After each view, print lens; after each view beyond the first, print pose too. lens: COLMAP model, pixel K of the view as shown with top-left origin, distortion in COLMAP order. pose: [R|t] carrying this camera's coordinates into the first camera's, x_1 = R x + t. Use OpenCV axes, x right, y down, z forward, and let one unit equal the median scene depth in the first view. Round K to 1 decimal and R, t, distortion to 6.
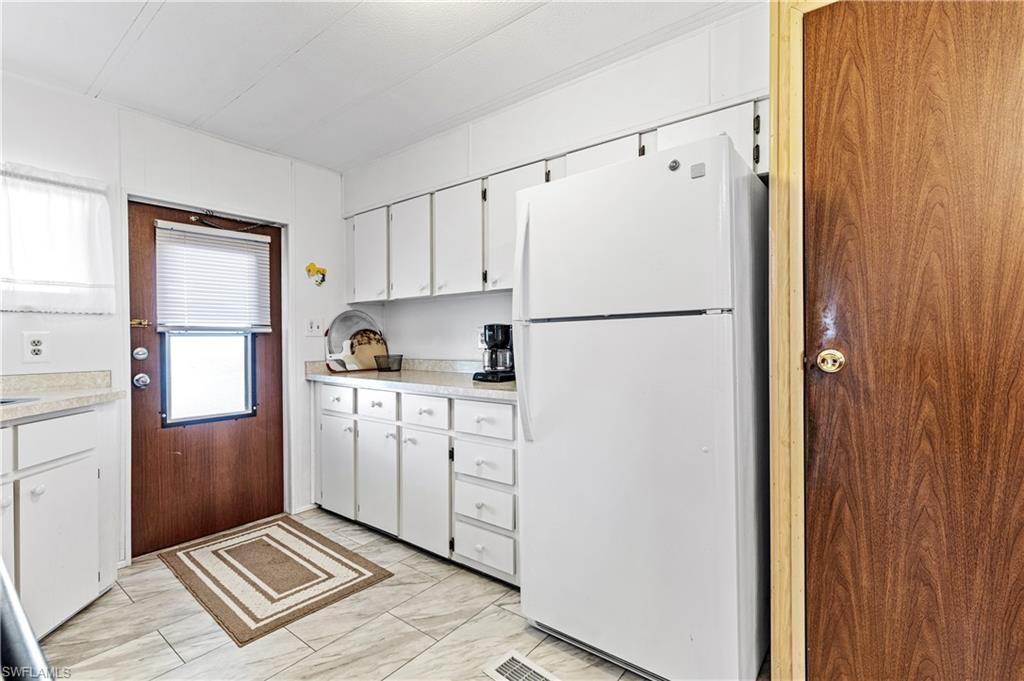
lens RADIAL K [[461.7, 0, 513.8], [0, 461.7, 338.6], [0, 0, 1]] dist [0.007160, -0.000306]
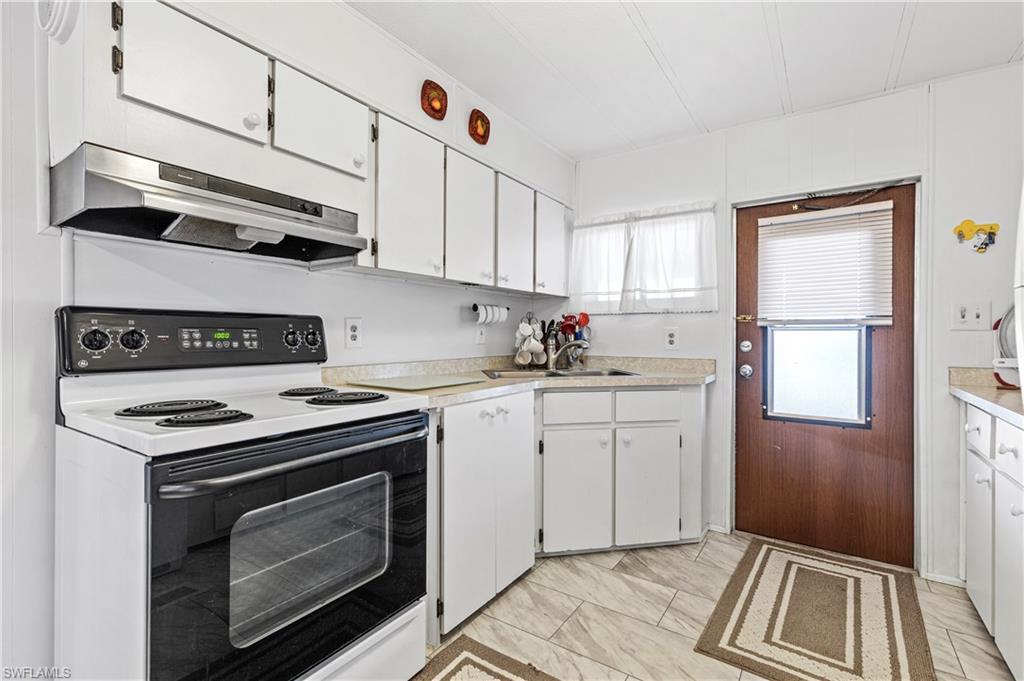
lens RADIAL K [[460.5, 0, 509.2], [0, 460.5, 333.2], [0, 0, 1]] dist [0.004141, -0.000353]
pose [[0.061153, 0.004206, -0.998120, 0.236763], [-0.002590, 0.999988, 0.004055, -0.001496], [0.998125, 0.002337, 0.061163, 0.374967]]
